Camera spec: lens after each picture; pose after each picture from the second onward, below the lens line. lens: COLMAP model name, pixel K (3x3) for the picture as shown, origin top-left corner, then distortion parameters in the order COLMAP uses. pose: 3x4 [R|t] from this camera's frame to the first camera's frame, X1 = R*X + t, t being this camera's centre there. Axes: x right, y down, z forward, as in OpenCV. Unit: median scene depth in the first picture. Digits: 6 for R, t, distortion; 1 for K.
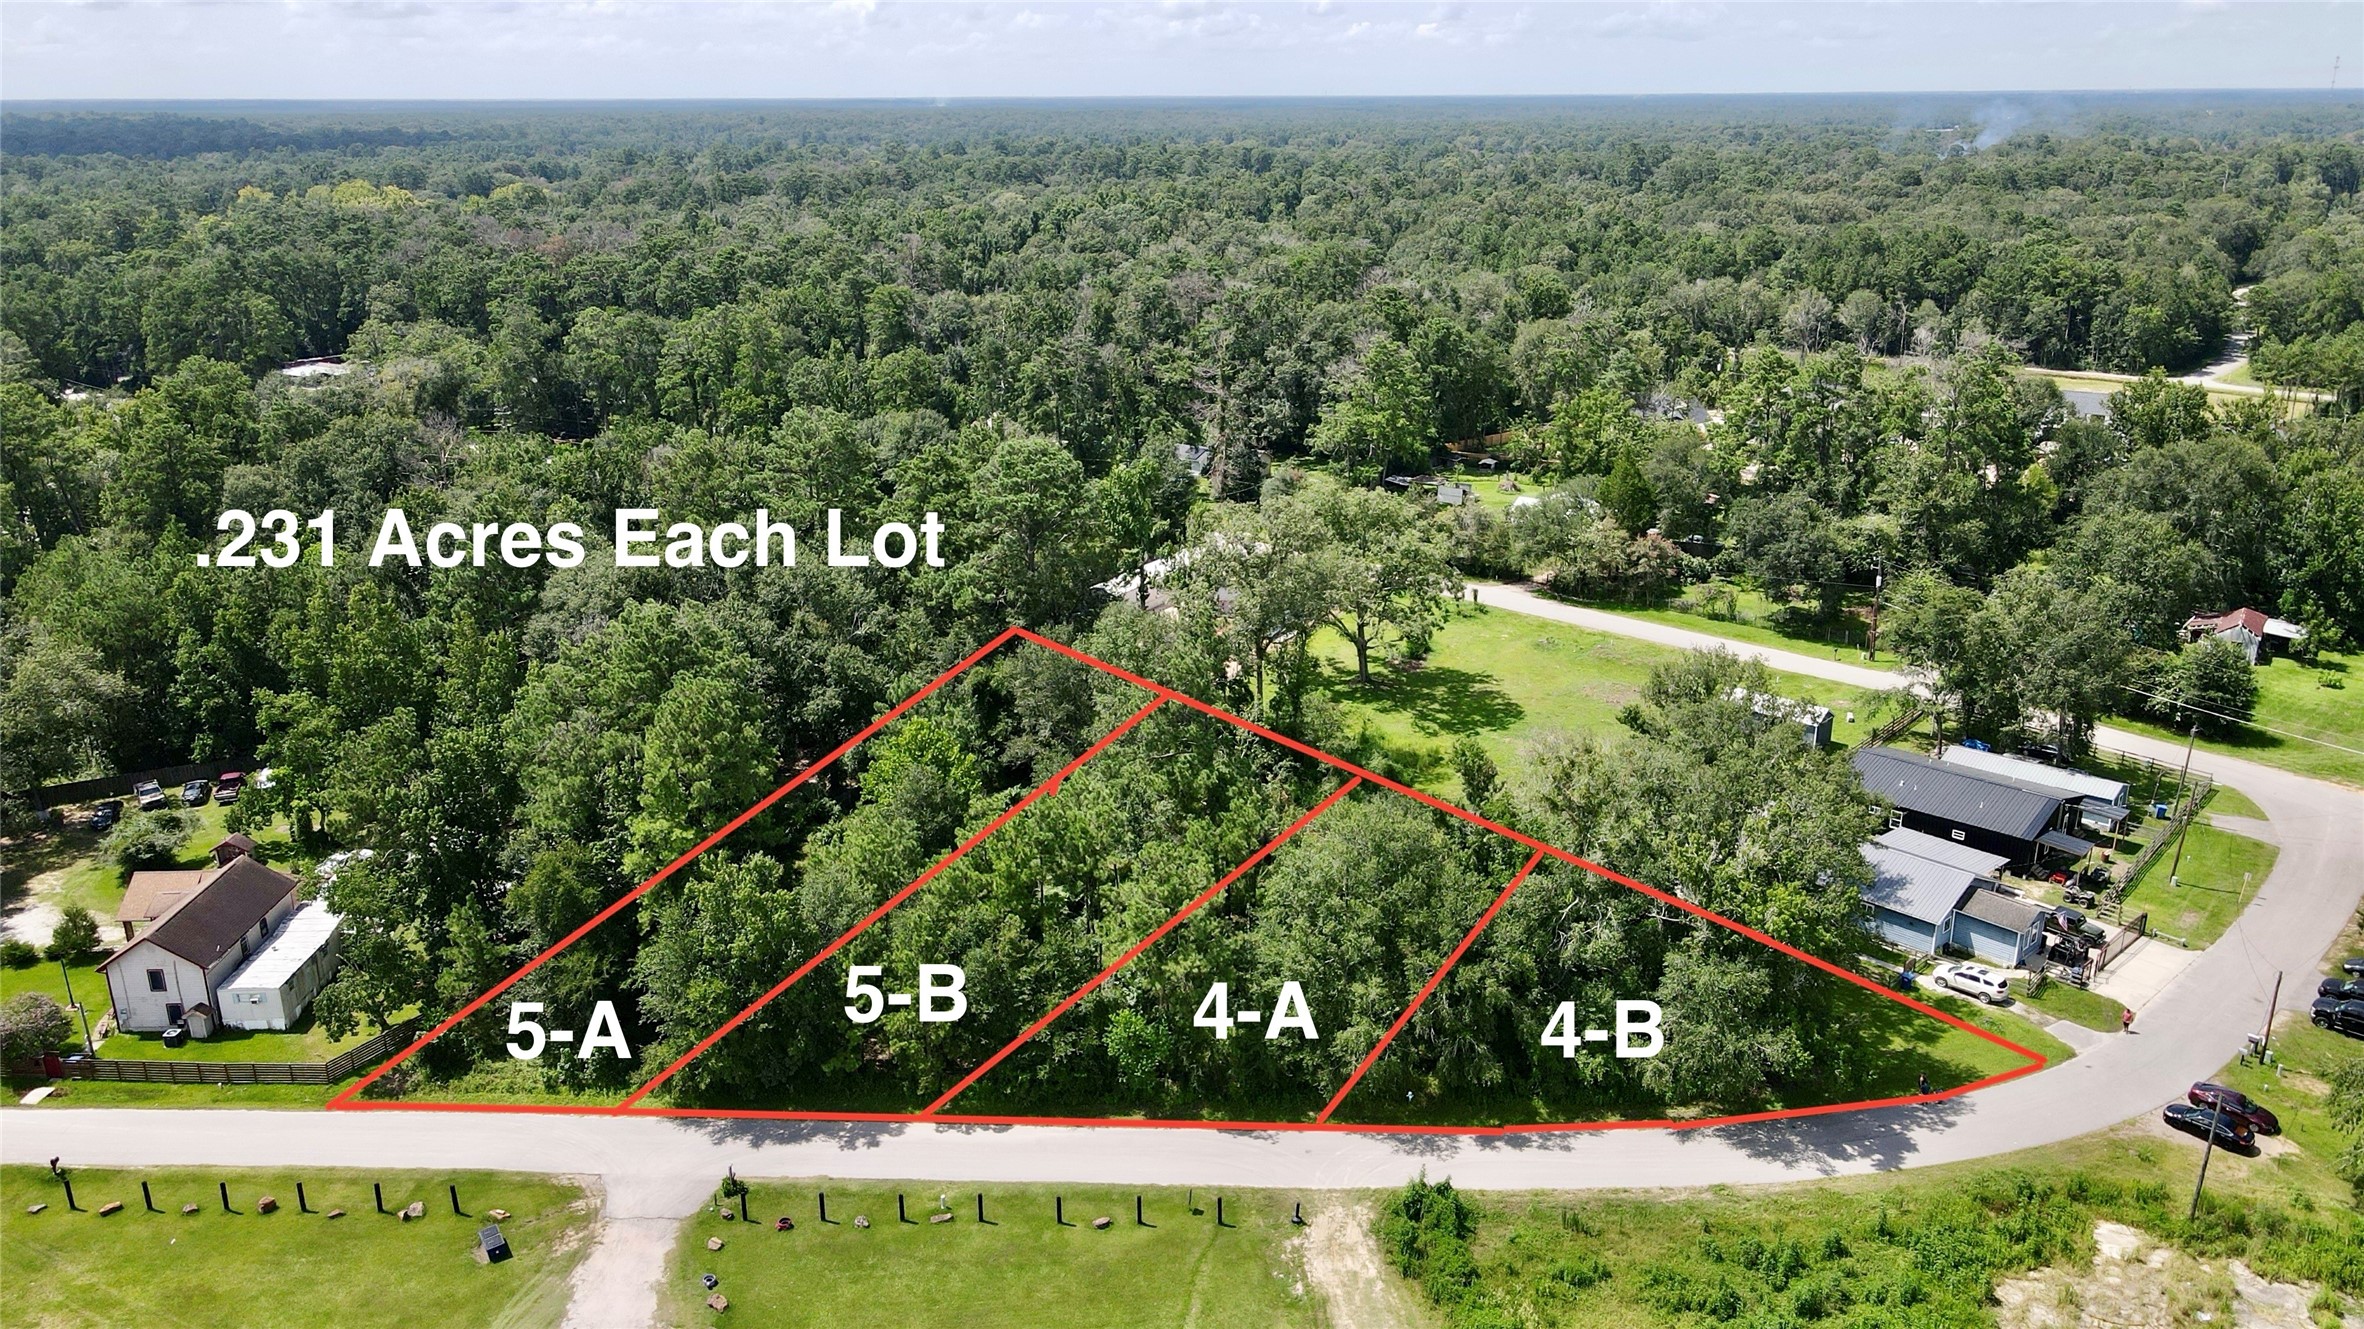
lens RADIAL K [[1750.3, 0, 1173.4], [0, 1750.3, 678.0], [0, 0, 1]] dist [0.004178, 0.019816]
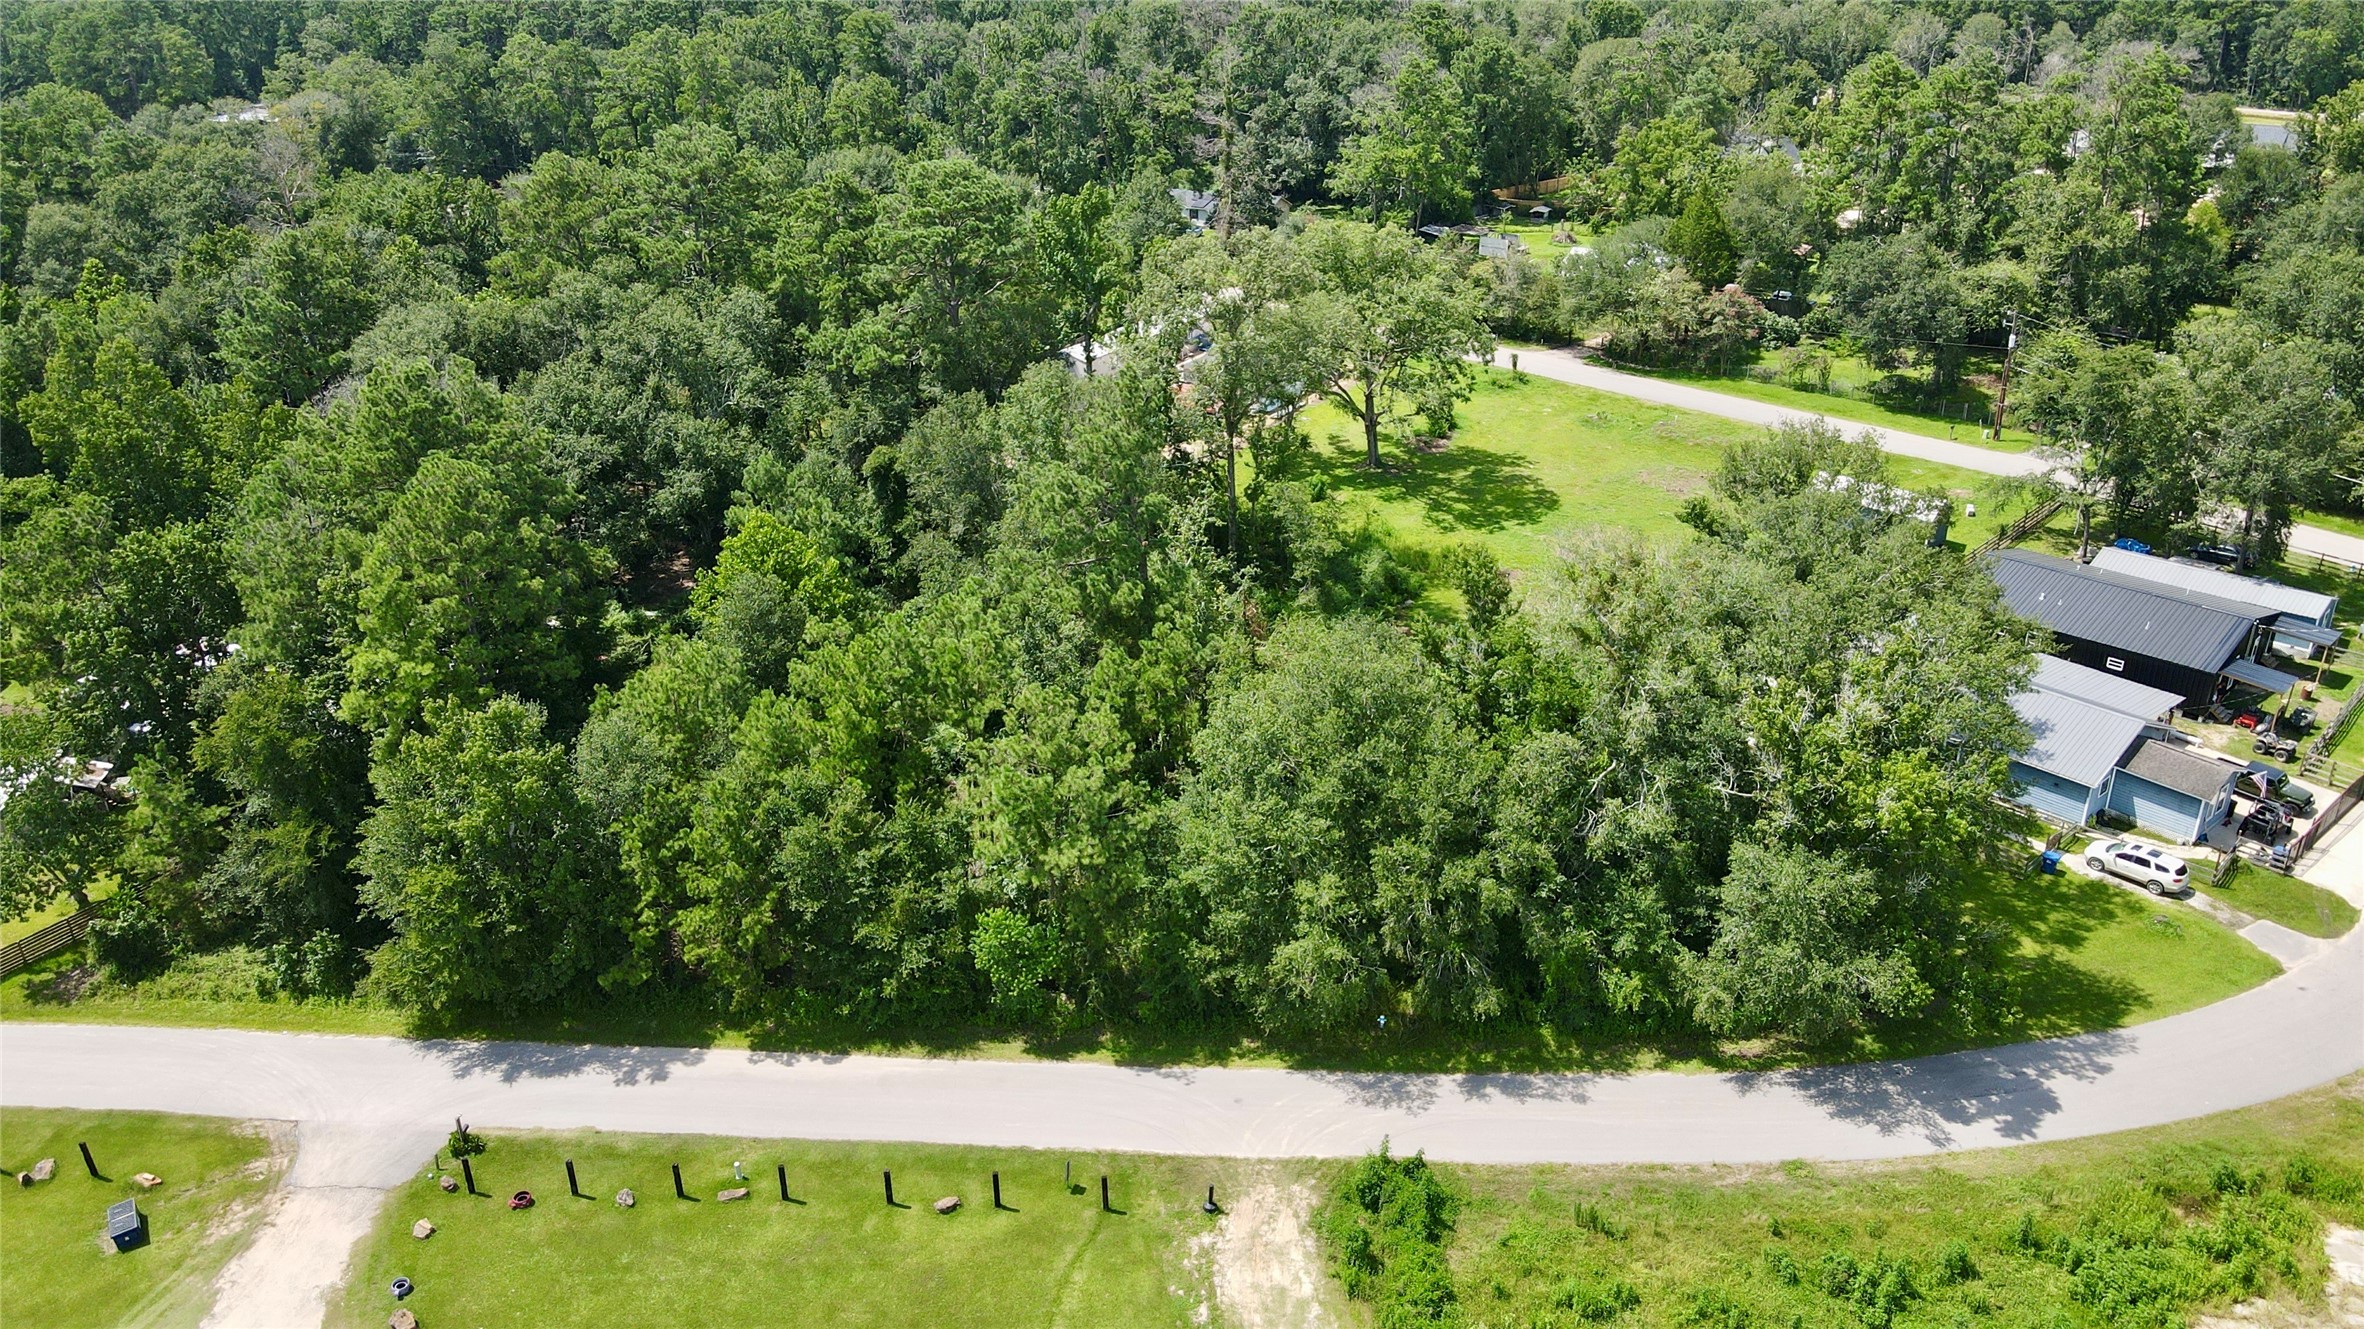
lens RADIAL K [[1750.3, 0, 1172.5], [0, 1750.3, 668.8], [0, 0, 1]] dist [0.004178, 0.019816]
pose [[0.999427, 0.005646, -0.033363, 0.063676], [-0.001660, 0.992974, 0.118324, -0.000235], [0.033797, -0.118201, 0.992414, 0.244935]]
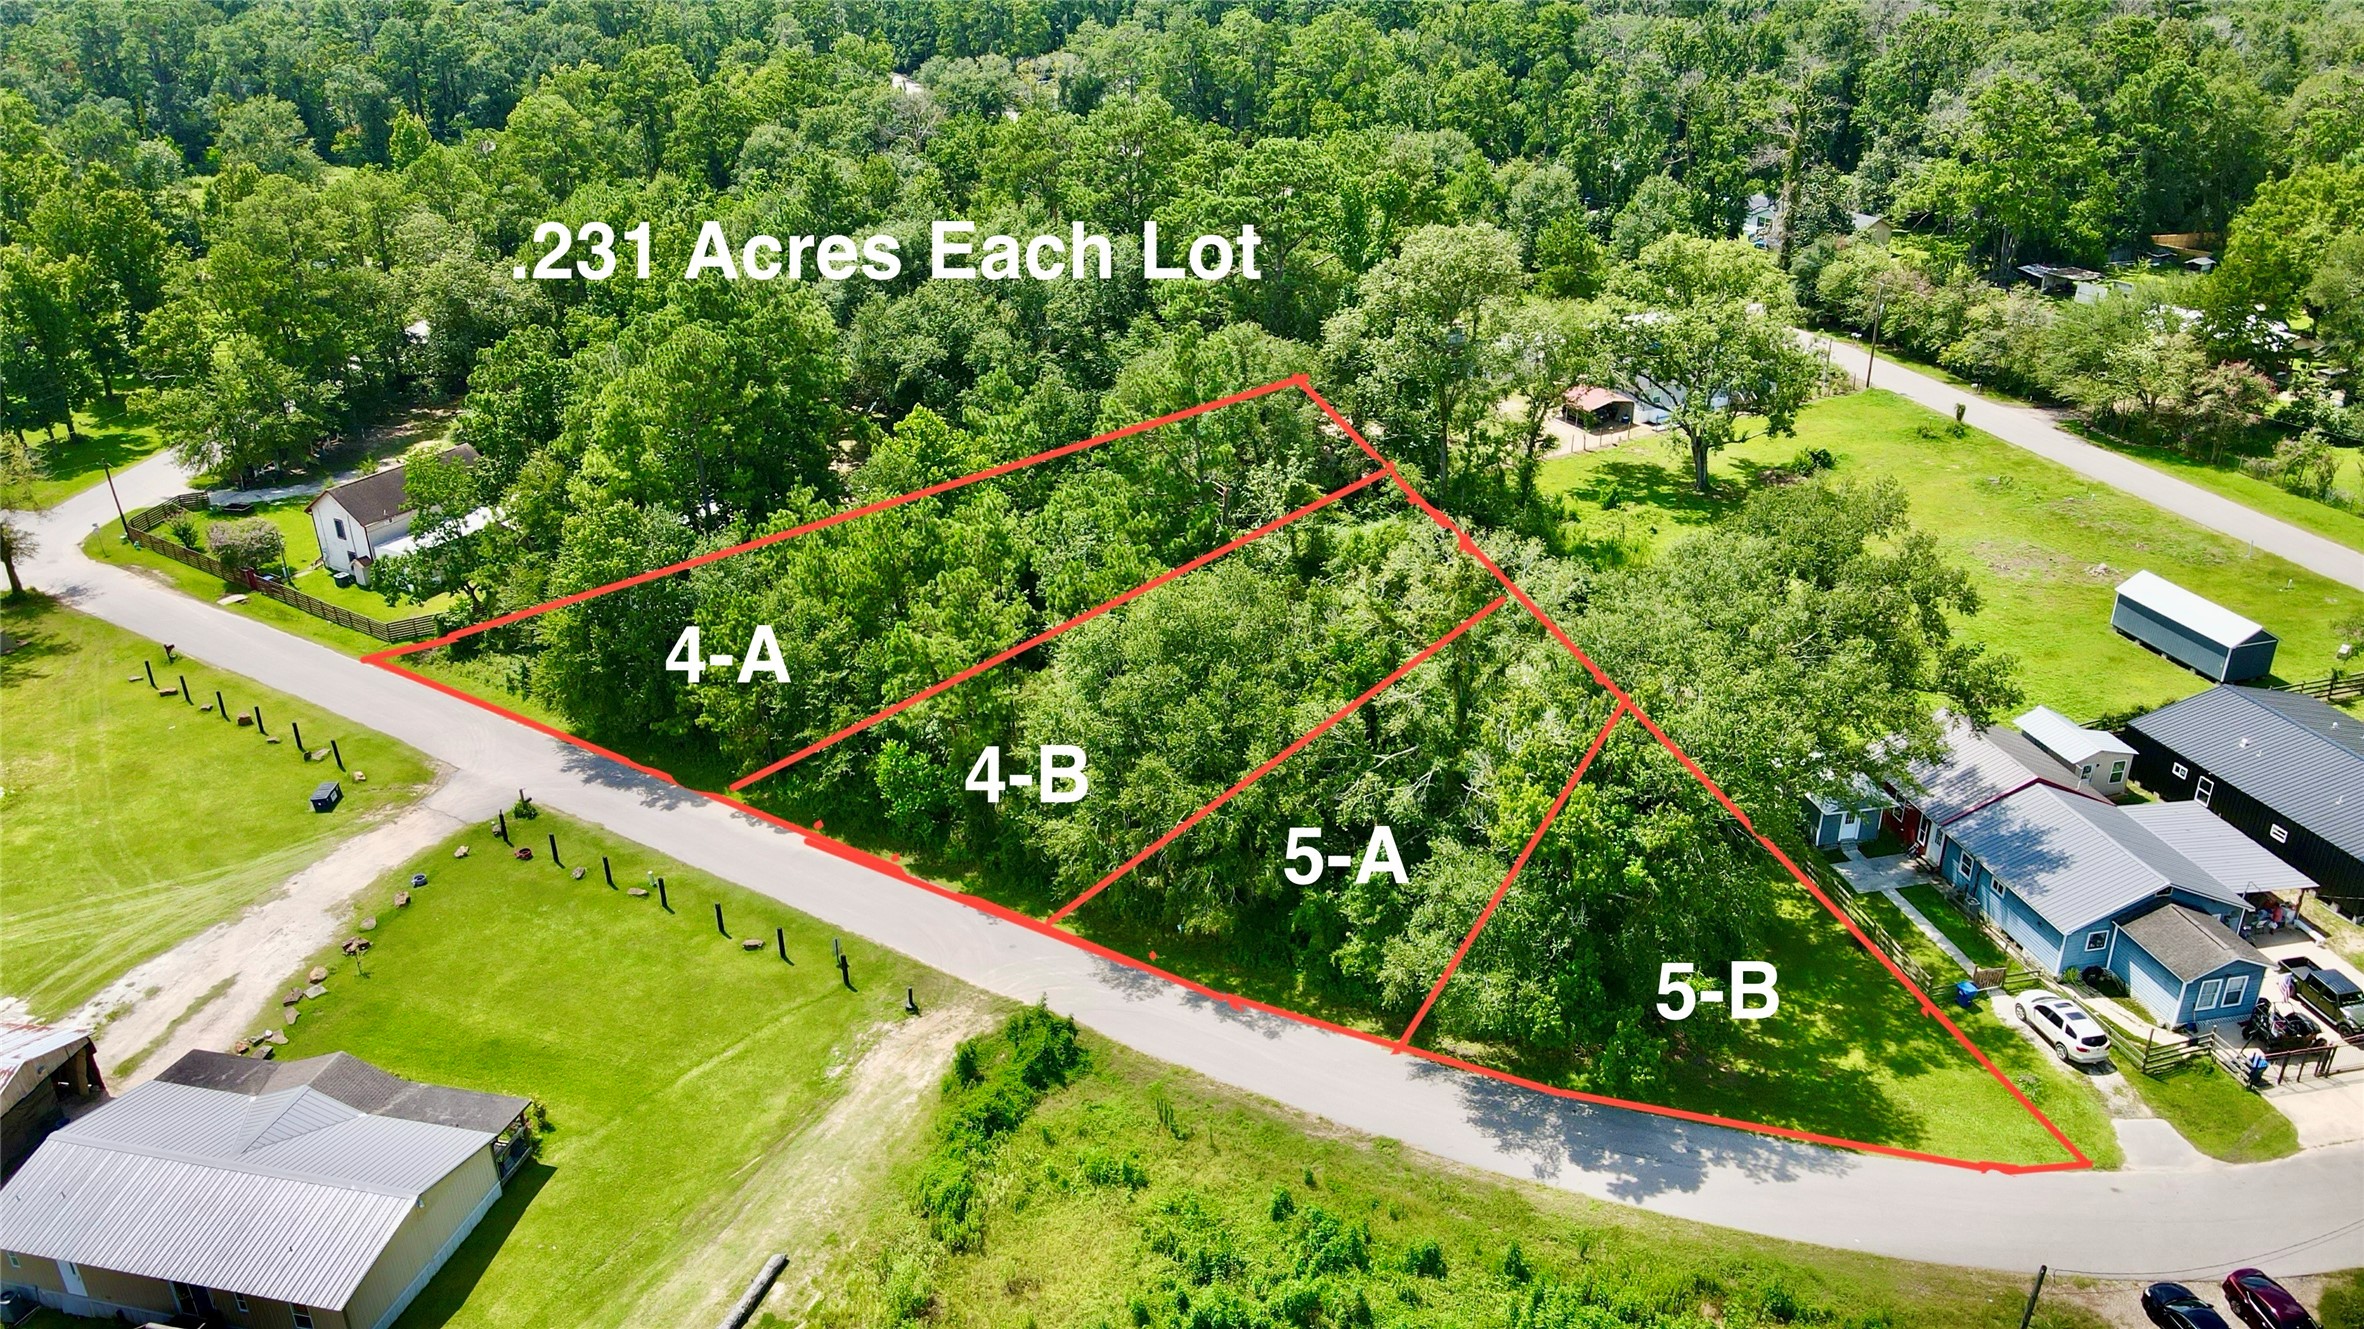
lens RADIAL K [[1750.3, 0, 1173.5], [0, 1750.3, 657.9], [0, 0, 1]] dist [0.004178, 0.019816]
pose [[0.850370, 0.215653, -0.479963, 0.463553], [-0.157489, 0.974654, 0.158894, -0.017197], [0.502064, -0.059529, 0.862779, 0.260099]]
